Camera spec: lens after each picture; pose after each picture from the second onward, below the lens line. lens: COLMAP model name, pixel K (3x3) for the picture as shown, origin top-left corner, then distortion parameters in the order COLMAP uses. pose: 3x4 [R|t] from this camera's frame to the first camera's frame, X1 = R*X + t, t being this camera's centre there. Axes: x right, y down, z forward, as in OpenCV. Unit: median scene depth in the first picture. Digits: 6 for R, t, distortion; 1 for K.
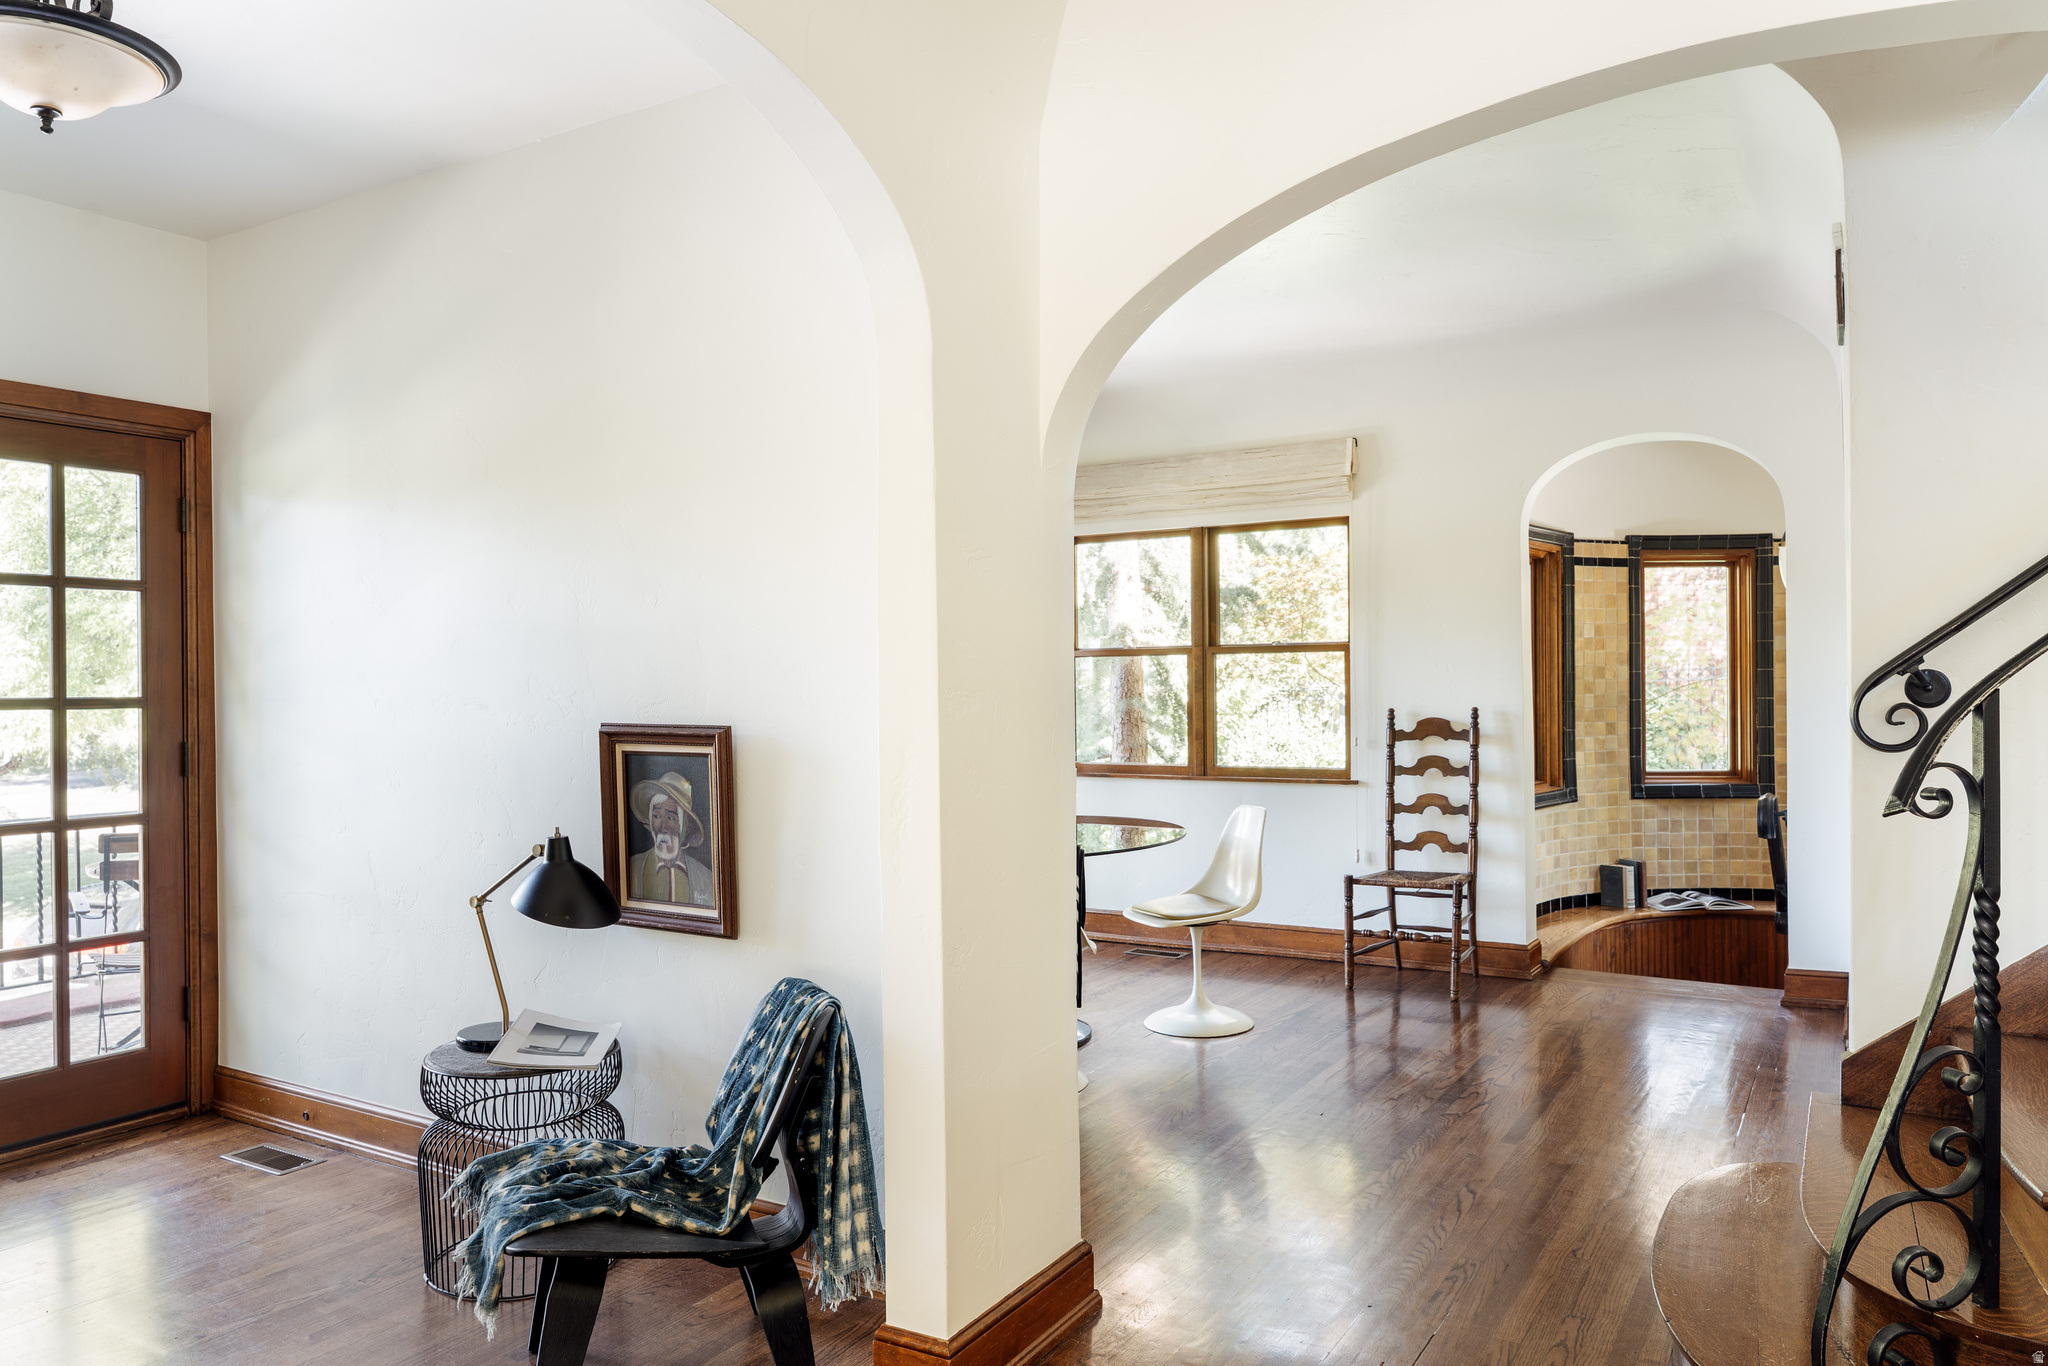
lens RADIAL K [[1382.7, 0, 1019.0], [0, 1382.7, 675.6], [0, 0, 1]] dist [0.005733, 0.004305]
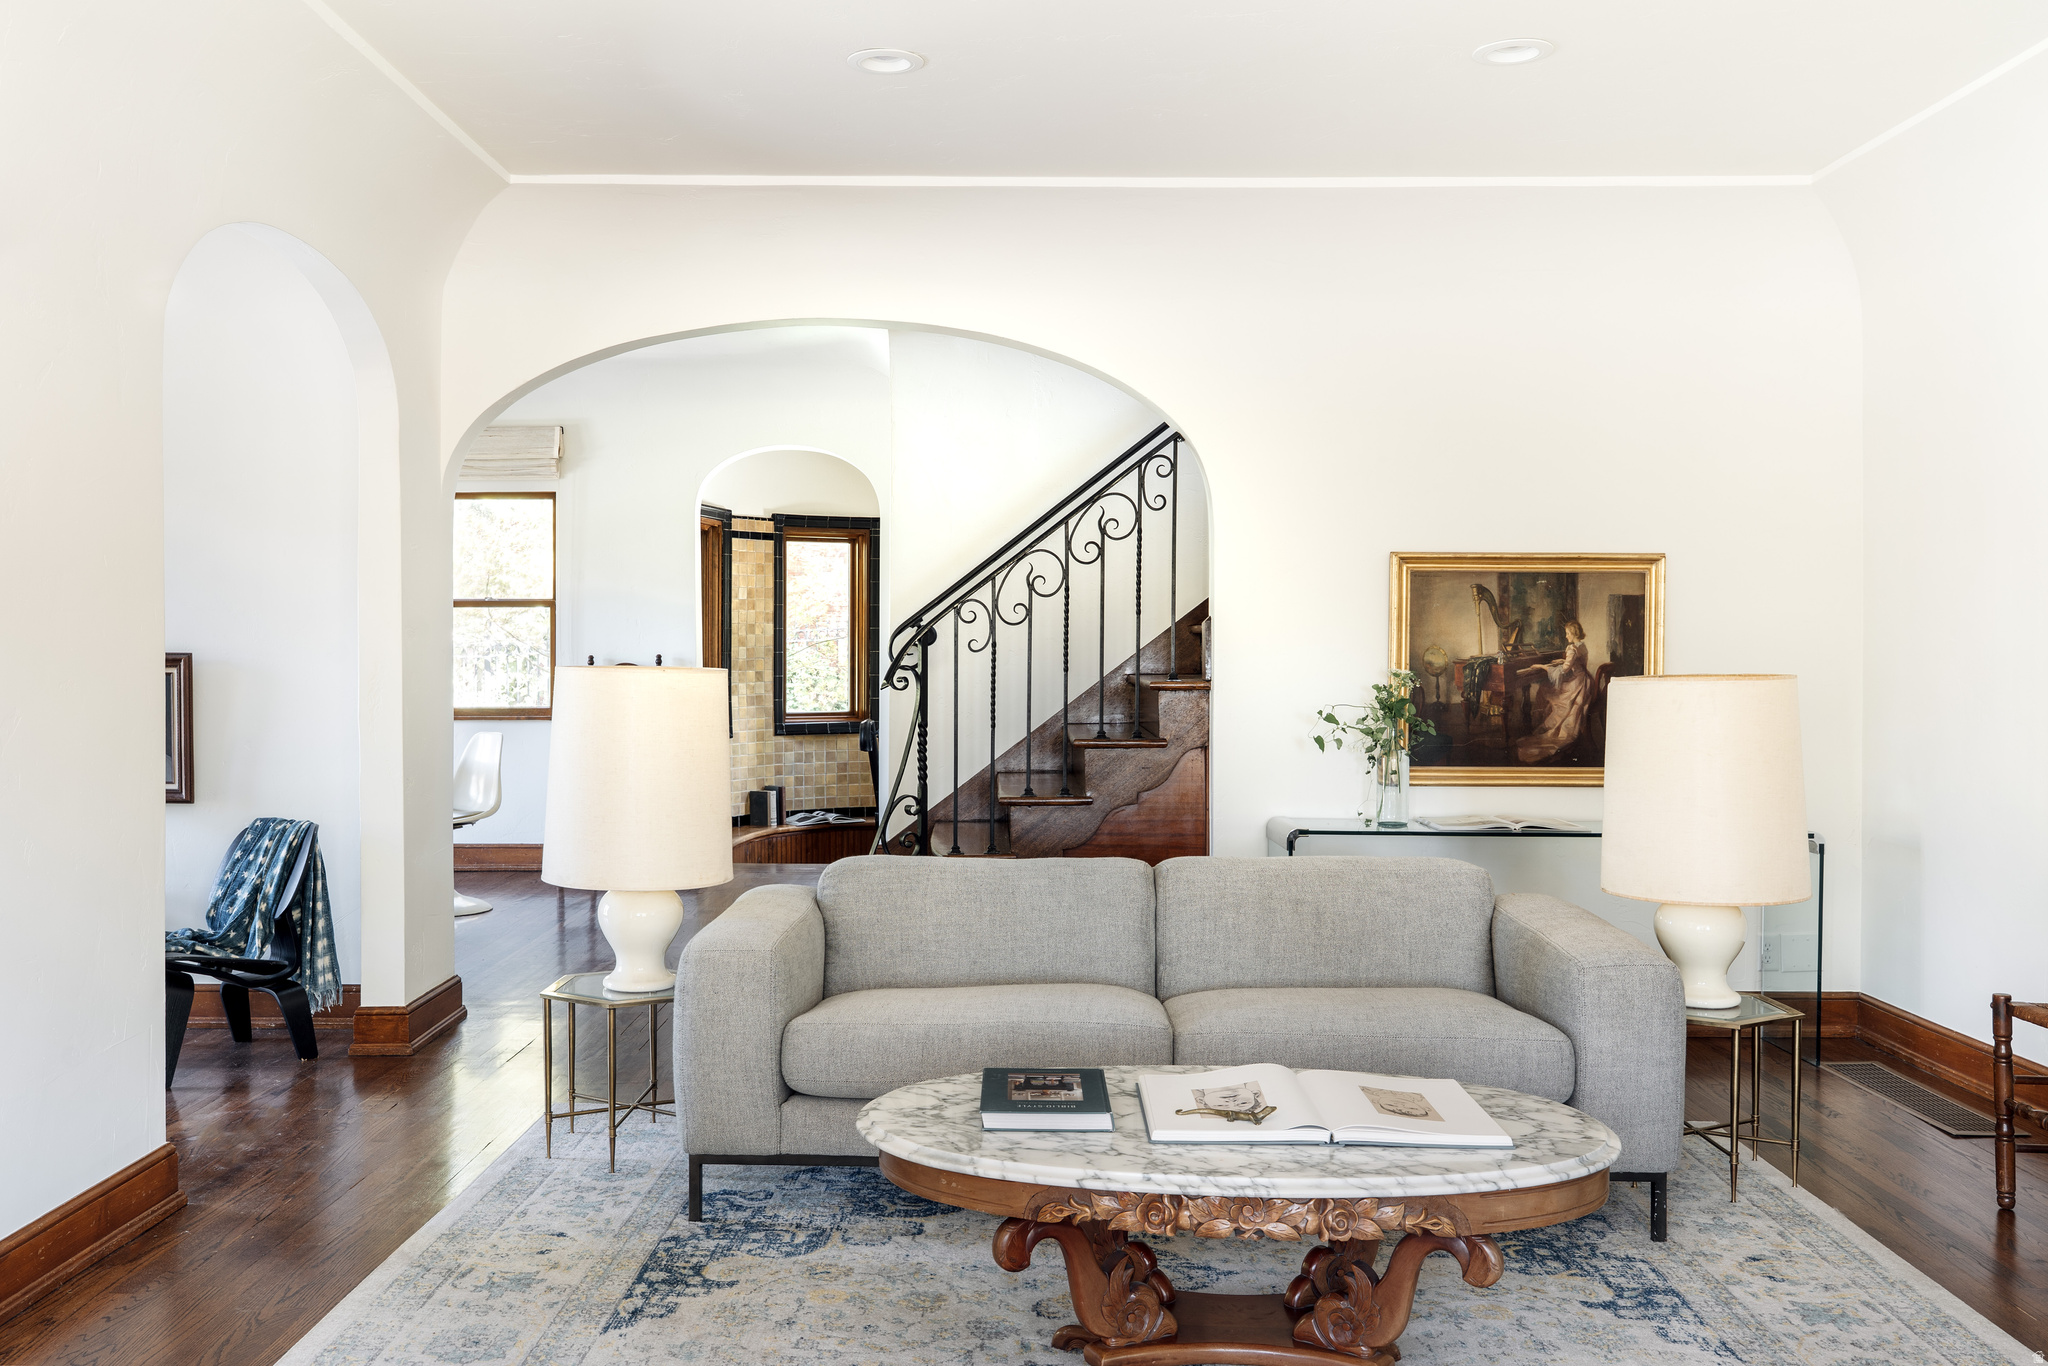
lens RADIAL K [[1790.4, 0, 1020.5], [0, 1790.4, 675.5], [0, 0, 1]] dist [-0.012304, -0.006630]
pose [[0.851071, 0.000018, 0.525050, -0.189741], [-0.011266, 0.999770, 0.018226, 0.007184], [-0.524929, -0.021427, 0.850876, -0.428233]]
